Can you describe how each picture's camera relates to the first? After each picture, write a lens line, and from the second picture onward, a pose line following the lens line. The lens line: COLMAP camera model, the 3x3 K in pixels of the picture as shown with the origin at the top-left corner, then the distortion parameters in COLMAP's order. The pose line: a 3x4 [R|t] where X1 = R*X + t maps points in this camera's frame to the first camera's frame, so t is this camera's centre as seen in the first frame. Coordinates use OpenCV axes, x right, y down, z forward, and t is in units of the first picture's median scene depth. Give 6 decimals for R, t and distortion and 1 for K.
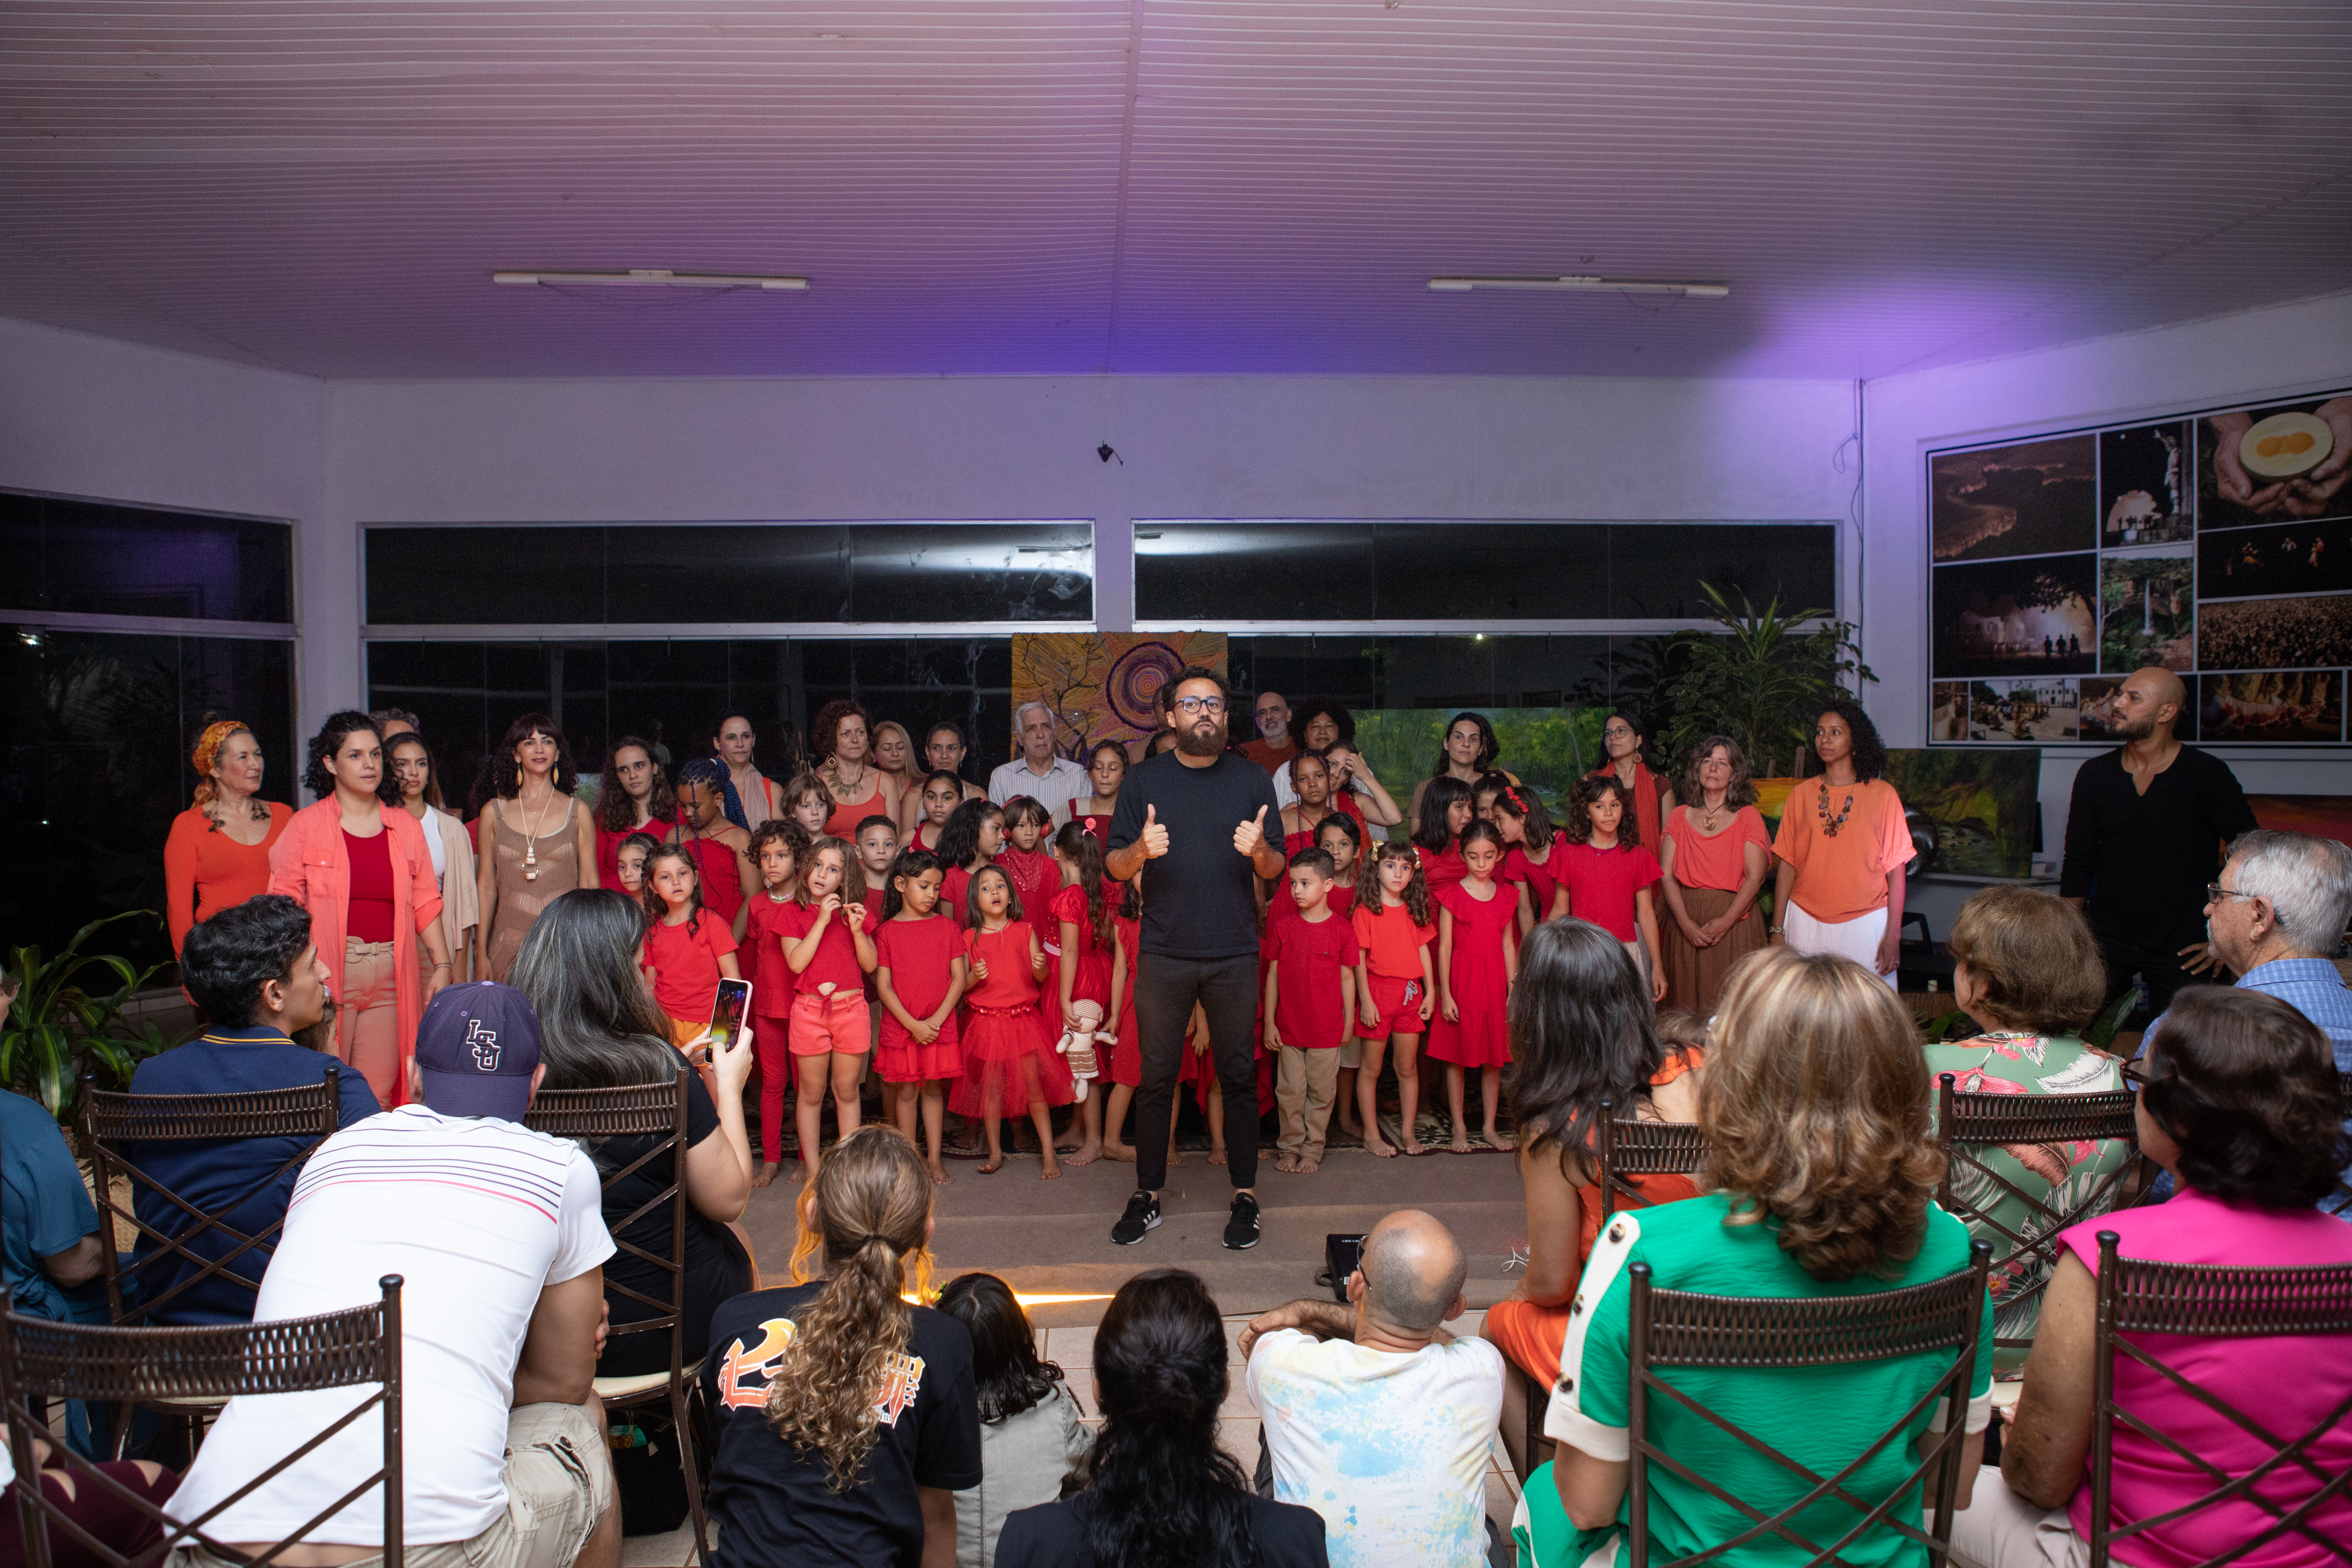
lens RADIAL K [[1677.7, 0, 1166.5], [0, 1677.7, 789.5], [0, 0, 1]] dist [-0.105353, 0.071970]
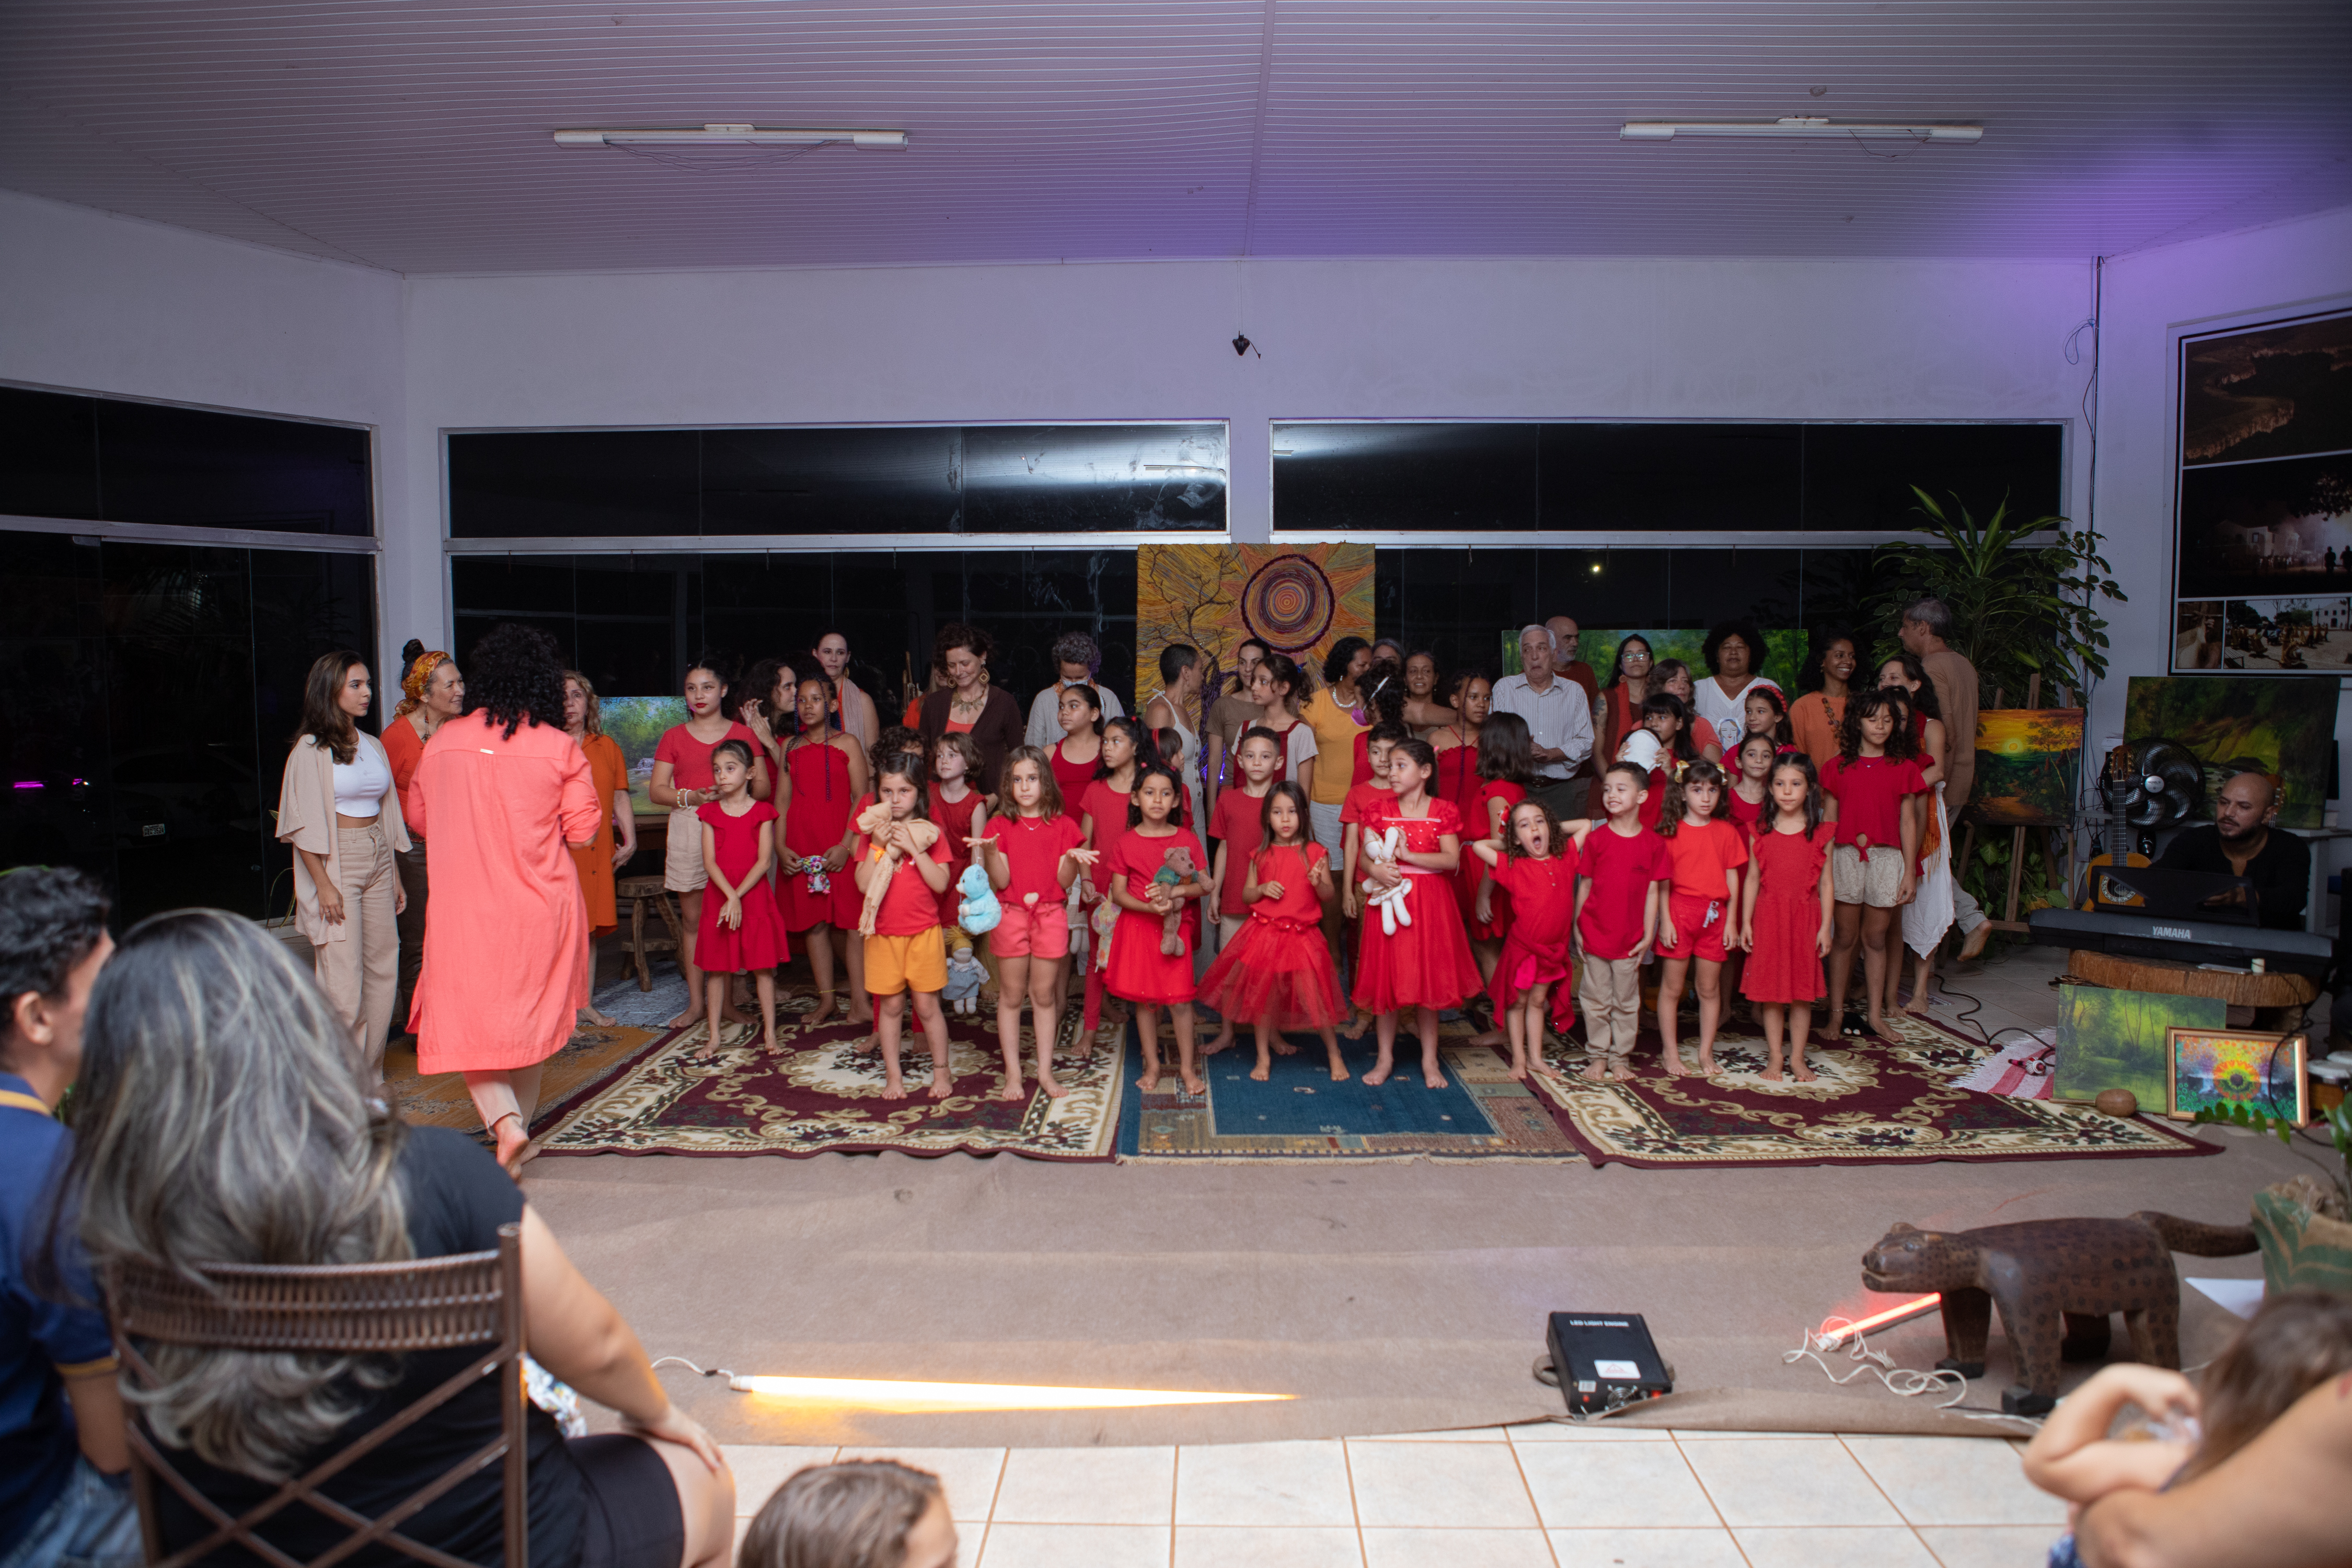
lens RADIAL K [[1604.5, 0, 1167.6], [0, 1604.5, 790.3], [0, 0, 1]] dist [-0.104588, 0.071897]
pose [[0.997253, 0.009291, -0.073480, -0.012627], [-0.005927, 0.998930, 0.045861, 0.000333], [0.073827, -0.045299, 0.996242, 0.147708]]
